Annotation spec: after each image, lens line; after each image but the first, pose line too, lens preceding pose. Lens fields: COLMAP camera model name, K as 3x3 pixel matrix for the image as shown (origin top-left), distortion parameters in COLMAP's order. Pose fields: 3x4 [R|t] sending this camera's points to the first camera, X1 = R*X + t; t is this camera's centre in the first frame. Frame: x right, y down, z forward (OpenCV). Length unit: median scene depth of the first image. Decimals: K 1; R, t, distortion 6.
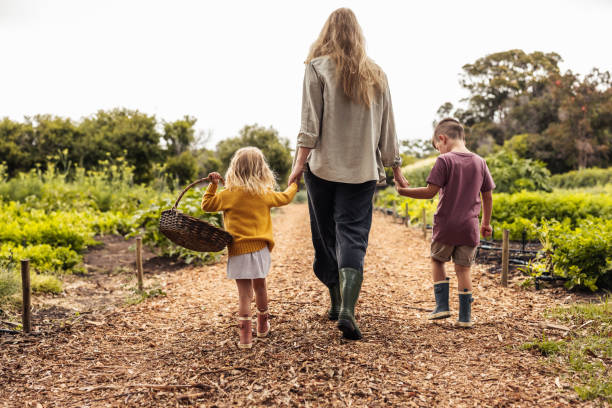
lens RADIAL K [[851.2, 0, 304.8], [0, 851.2, 206.2], [0, 0, 1]] dist [0.035082, 0.000000]
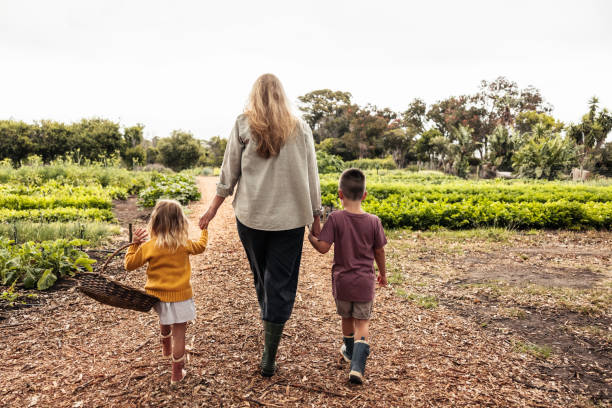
lens RADIAL K [[851.2, 0, 306.0], [0, 851.2, 203.5], [0, 0, 1]] dist [0.035082, 0.000000]
pose [[0.972882, -0.005346, 0.231242, -0.208112], [-0.017776, 0.995048, 0.097795, -0.120421], [-0.230620, -0.099253, 0.967969, -0.731730]]
